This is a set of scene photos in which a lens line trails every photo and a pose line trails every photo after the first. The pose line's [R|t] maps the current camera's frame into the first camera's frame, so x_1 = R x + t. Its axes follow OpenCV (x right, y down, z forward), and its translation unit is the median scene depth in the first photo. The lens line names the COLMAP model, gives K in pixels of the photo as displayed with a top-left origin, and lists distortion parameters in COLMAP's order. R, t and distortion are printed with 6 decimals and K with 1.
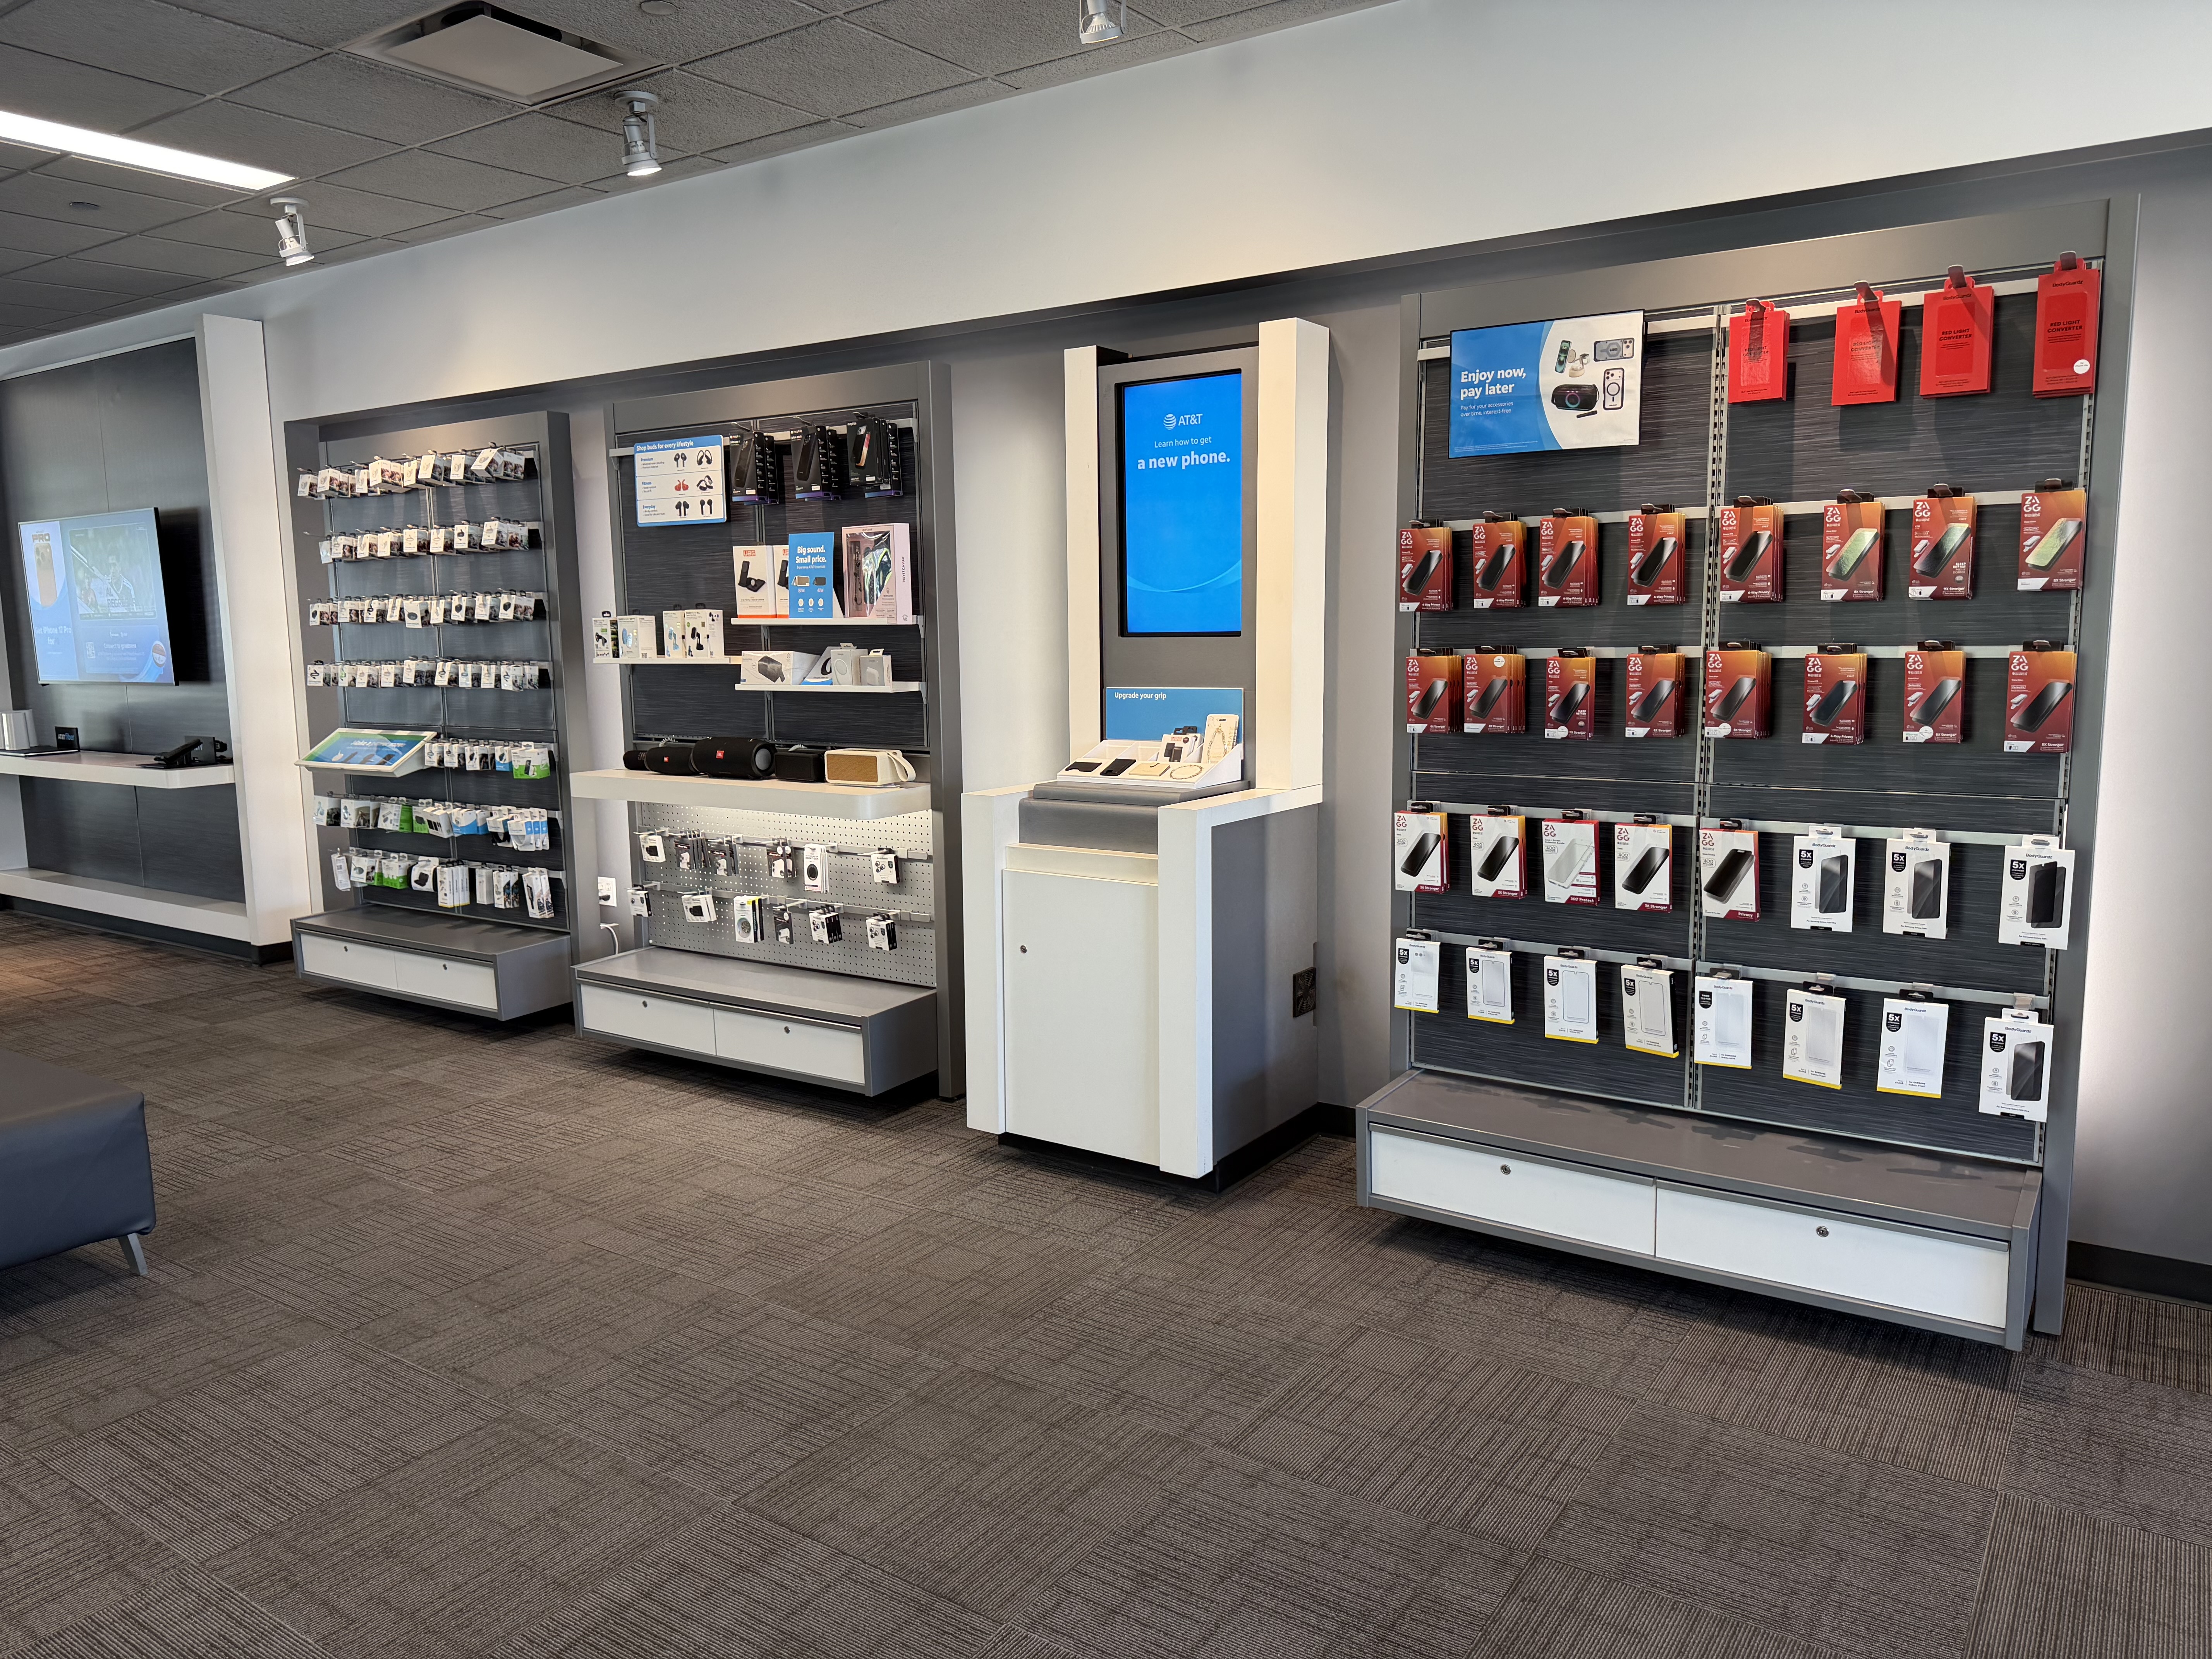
lens RADIAL K [[1571.2, 0, 1105.4], [0, 1571.2, 823.6], [0, 0, 1]] dist [0.026141, -0.015420]
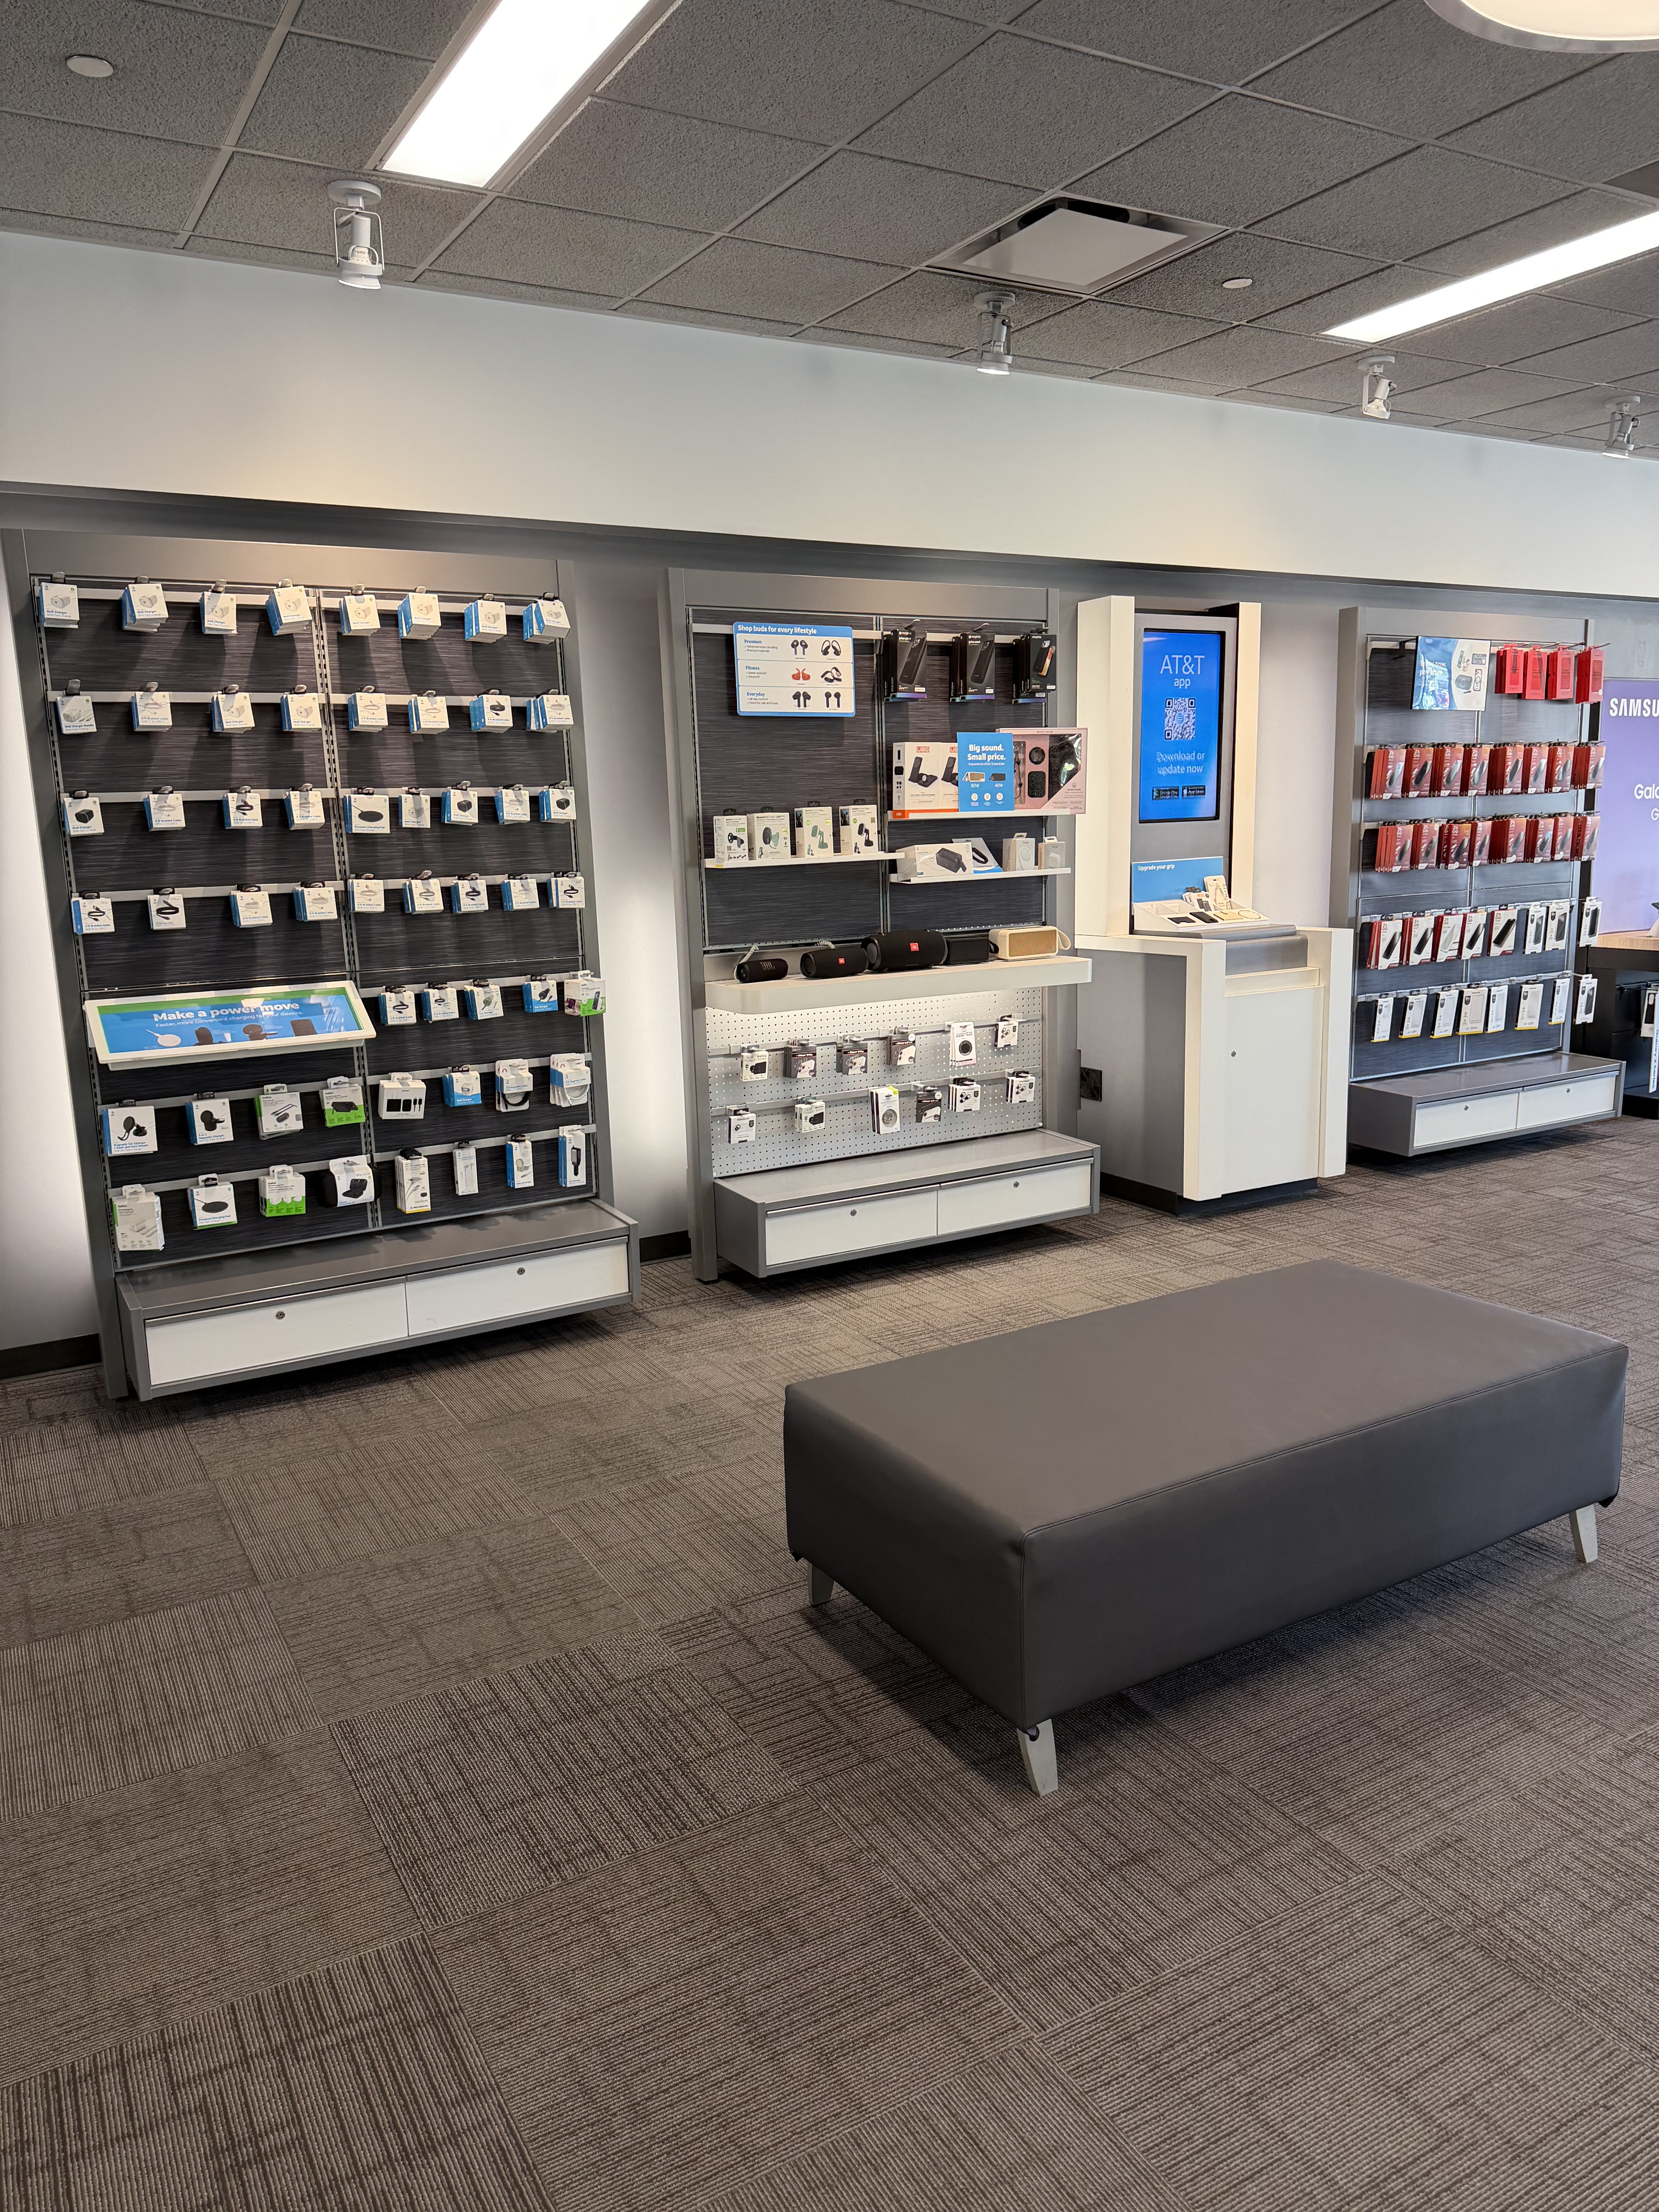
lens RADIAL K [[1571.2, 0, 831.3], [0, 1571.2, 1113.4], [0, 0, 1]] dist [0.026141, -0.015420]
pose [[0.431333, -0.170284, 0.885977, -1.204248], [0.136359, 0.983049, 0.122556, -0.070371], [-0.891828, 0.067949, 0.447242, 0.599949]]
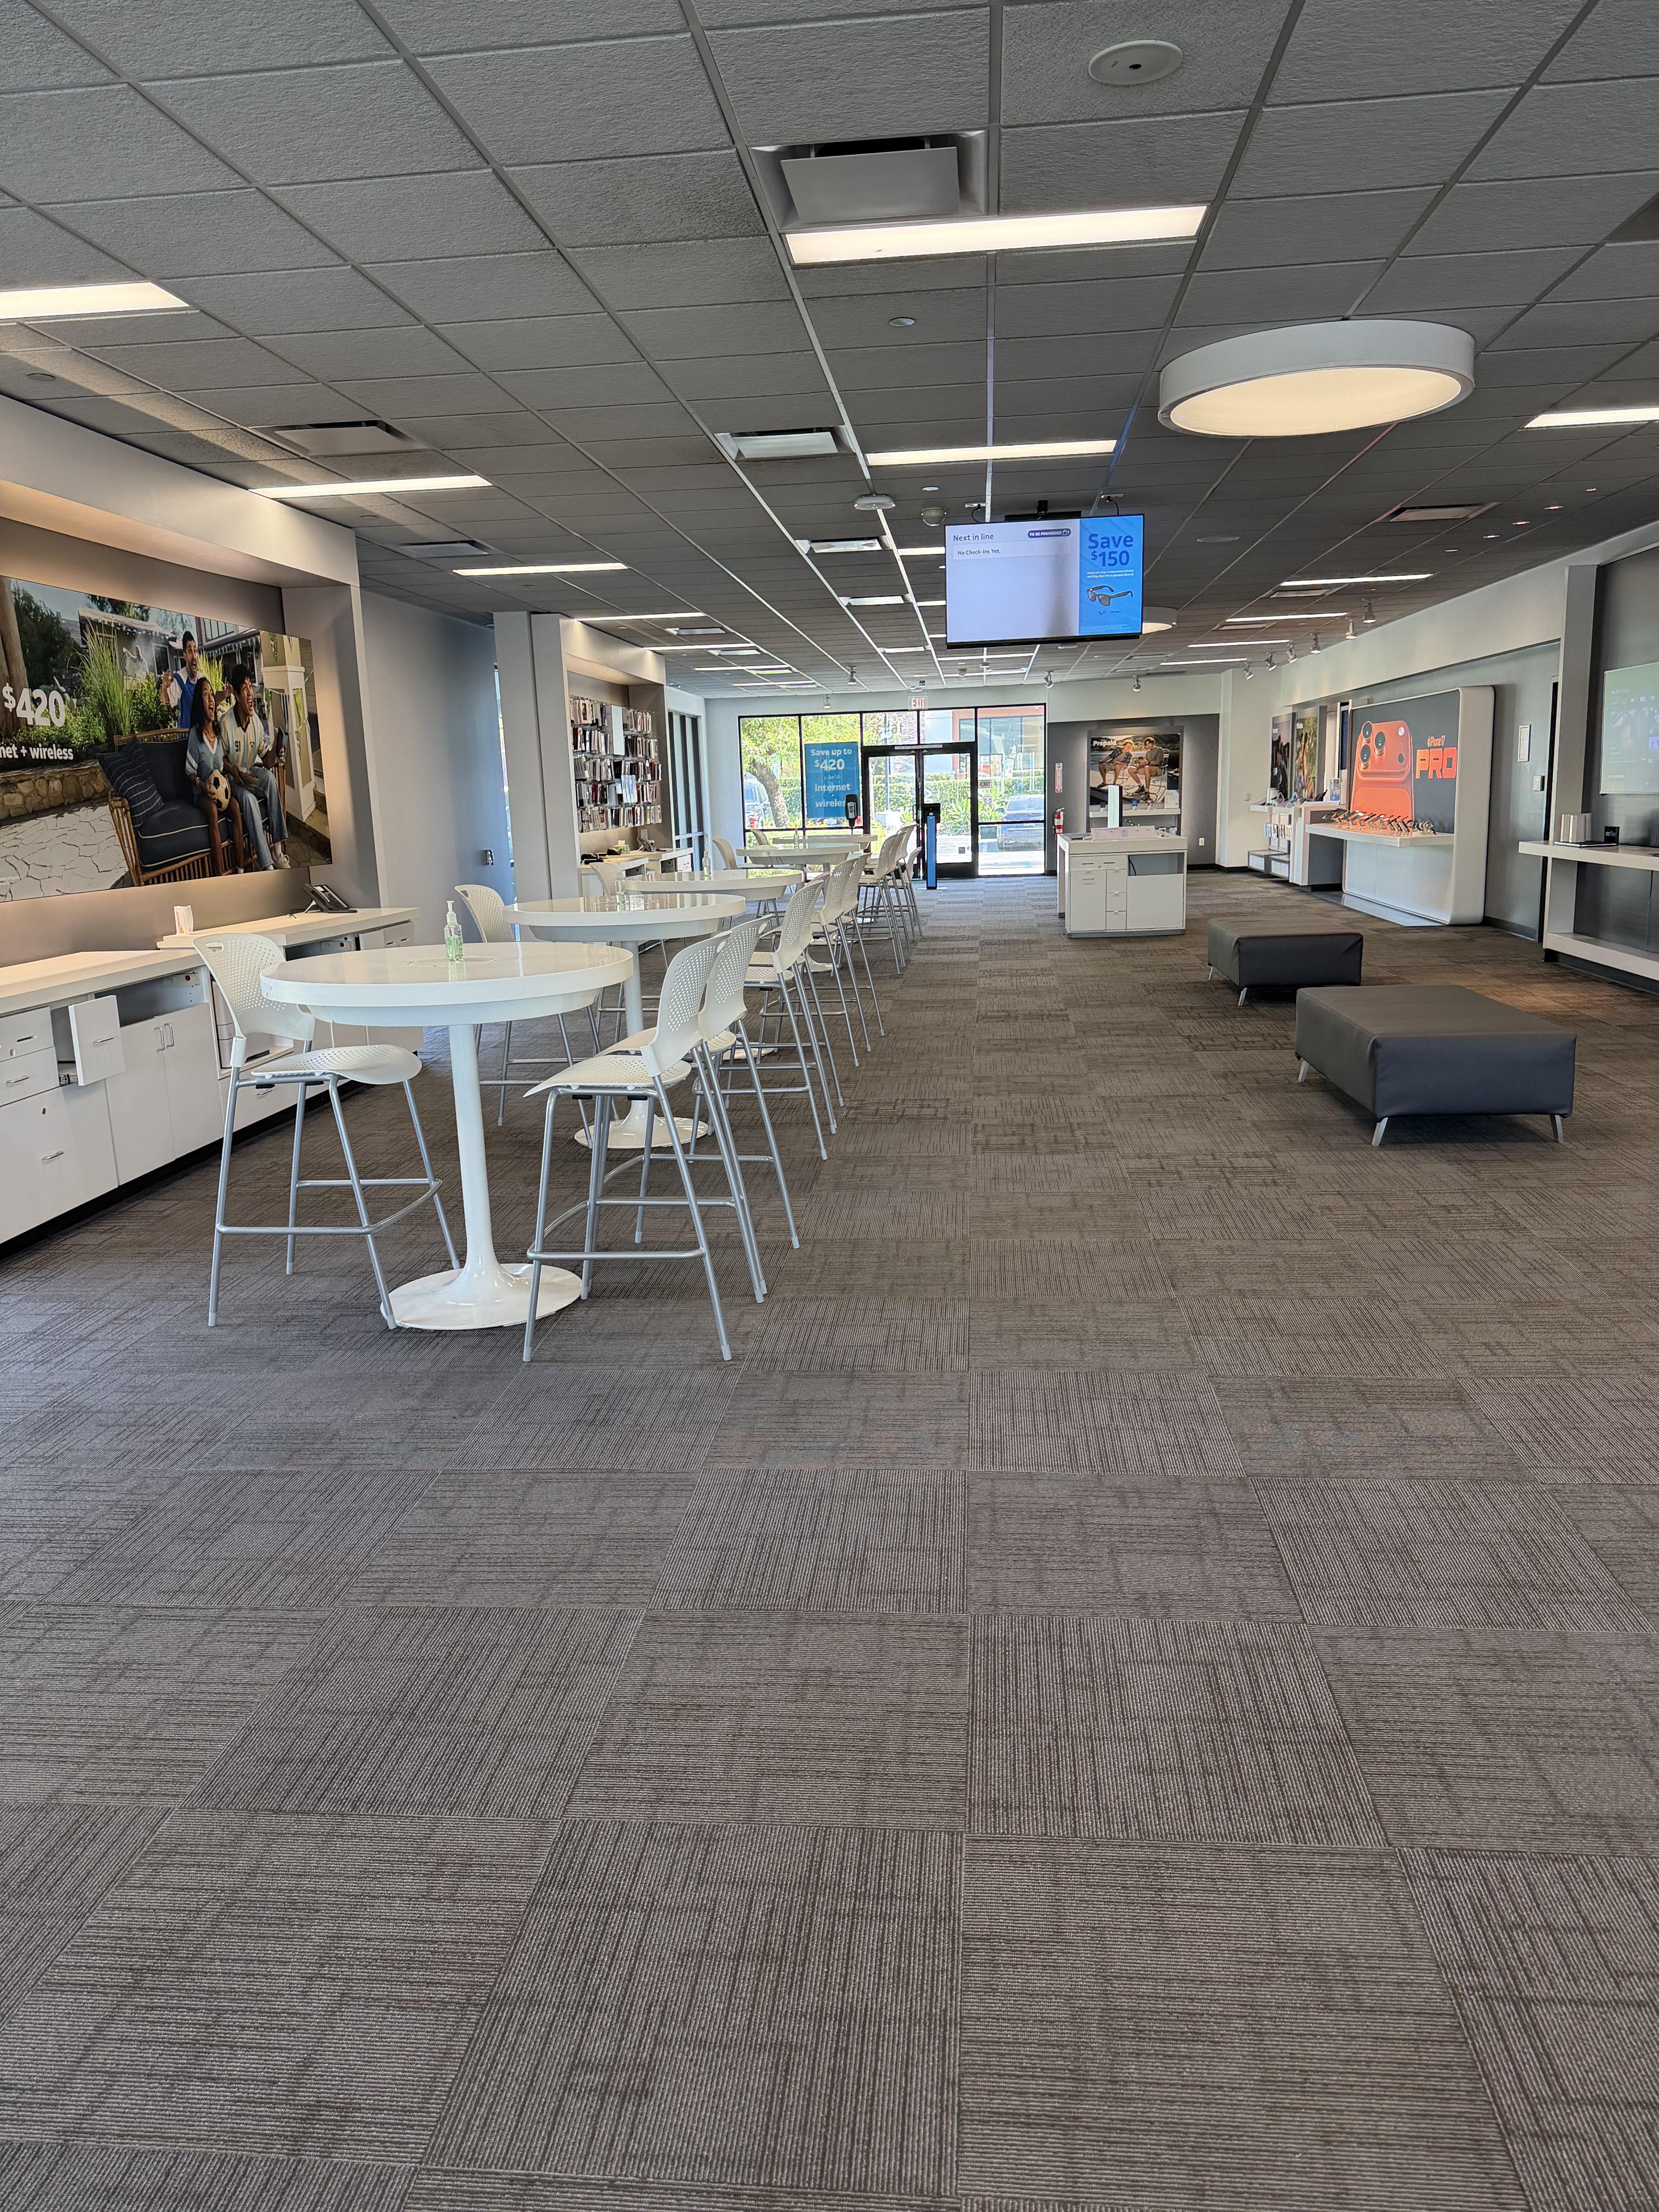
lens RADIAL K [[1571.2, 0, 827.1], [0, 1571.2, 1102.9], [0, 0, 1]] dist [0.026141, -0.015420]
pose [[0.484943, 0.171470, -0.857571, 0.319872], [-0.087978, 0.985181, 0.147235, 0.047796], [0.870109, 0.004047, 0.492842, -0.360253]]
